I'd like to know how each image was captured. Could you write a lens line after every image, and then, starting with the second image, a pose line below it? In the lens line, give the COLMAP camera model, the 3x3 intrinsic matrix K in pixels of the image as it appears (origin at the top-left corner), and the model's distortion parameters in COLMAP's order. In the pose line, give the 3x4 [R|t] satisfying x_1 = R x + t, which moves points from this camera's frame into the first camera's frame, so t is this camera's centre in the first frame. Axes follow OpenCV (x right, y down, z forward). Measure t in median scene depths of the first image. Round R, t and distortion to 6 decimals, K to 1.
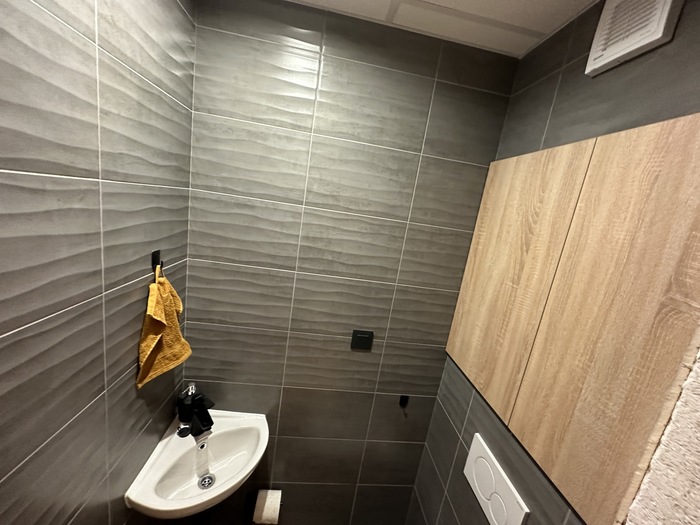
lens RADIAL K [[278.0, 0, 349.5], [0, 278.0, 260.6], [0, 0, 1]] dist [-0.002329, 0.000803]
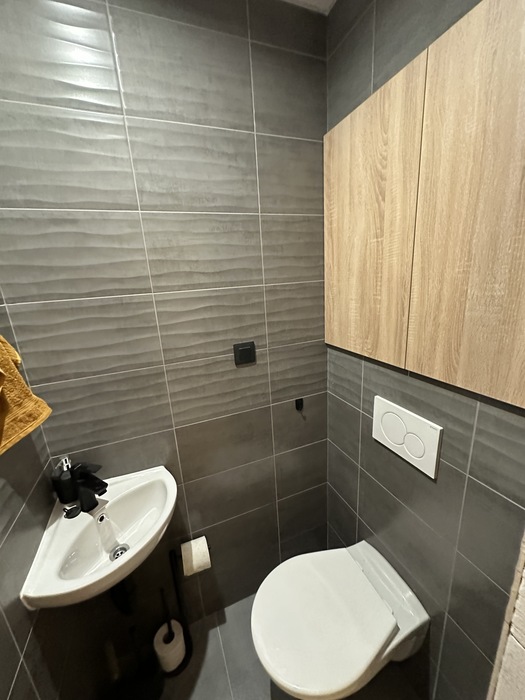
lens RADIAL K [[278.0, 0, 259.1], [0, 278.0, 348.7], [0, 0, 1]] dist [-0.002329, 0.000803]
pose [[0.937397, -0.274519, 0.214304, -0.122526], [0.259735, 0.961005, 0.094910, 0.222944], [-0.232002, -0.033306, 0.972145, 0.084404]]
